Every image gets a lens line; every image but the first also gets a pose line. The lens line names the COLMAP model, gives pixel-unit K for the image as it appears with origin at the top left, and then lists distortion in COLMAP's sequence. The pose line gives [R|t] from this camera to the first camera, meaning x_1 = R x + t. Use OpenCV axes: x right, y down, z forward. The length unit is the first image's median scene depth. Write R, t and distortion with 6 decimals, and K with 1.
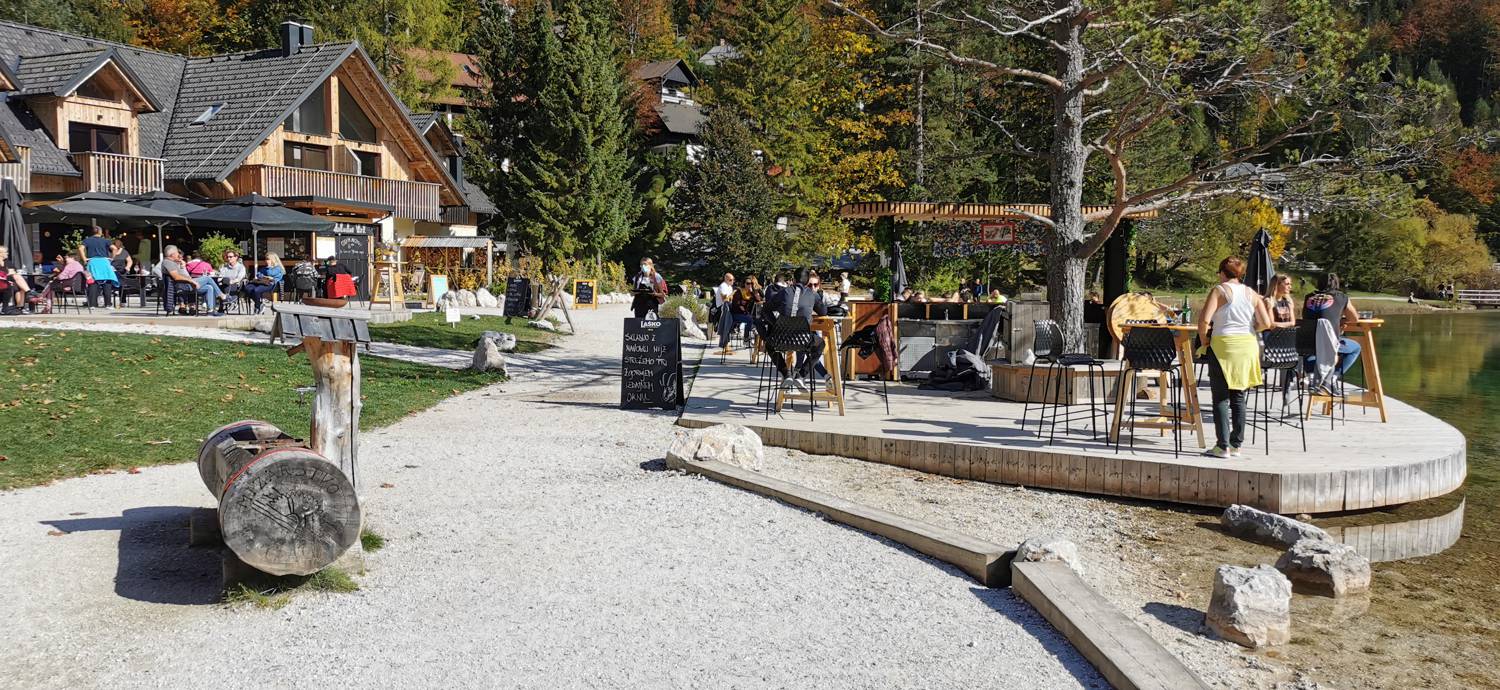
lens RADIAL K [[1152.4, 0, 752.5], [0, 1152.4, 350.0], [0, 0, 1]] dist [0.062244, -0.064357]
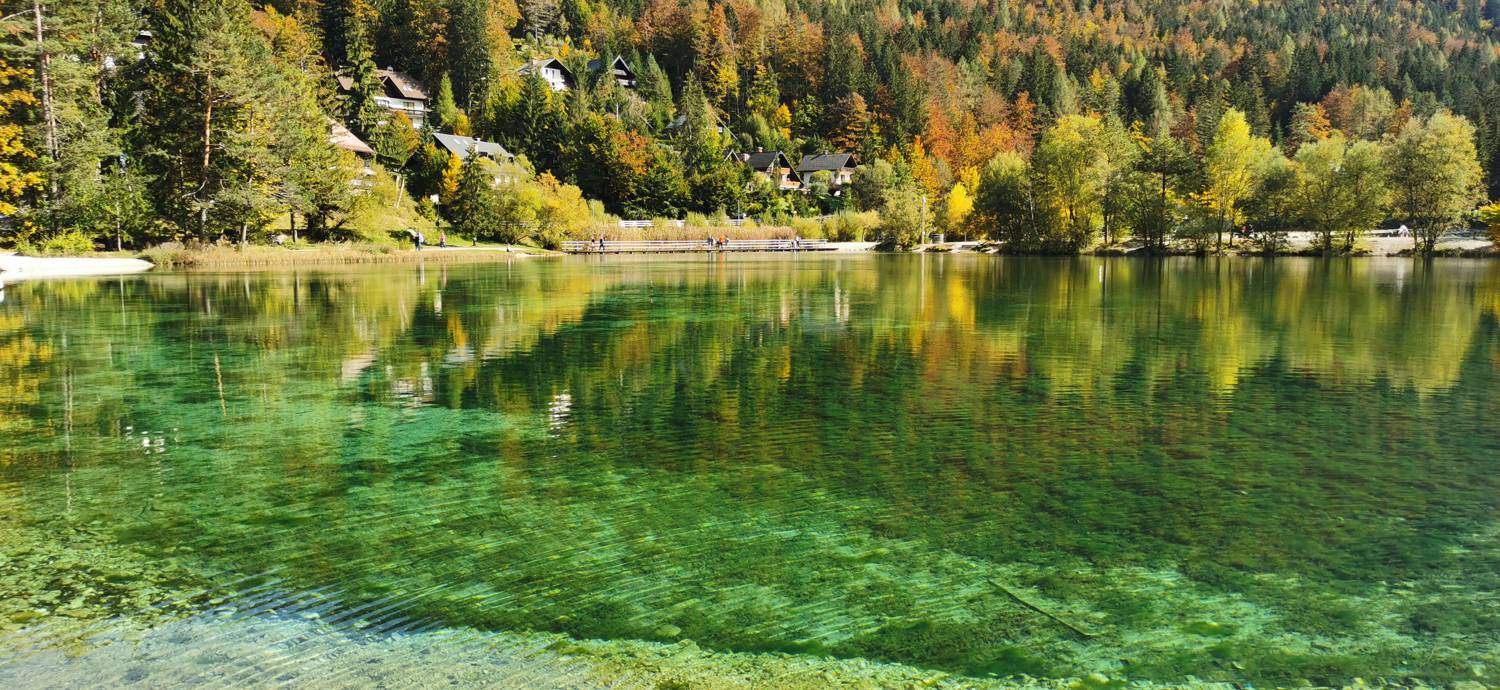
lens RADIAL K [[1152.4, 0, 752.5], [0, 1152.4, 350.0], [0, 0, 1]] dist [0.062244, -0.064357]
pose [[0.868121, -0.061712, 0.492501, 0.297160], [0.043245, 0.997871, 0.048810, 0.041932], [-0.494465, -0.021075, 0.868942, -0.654905]]
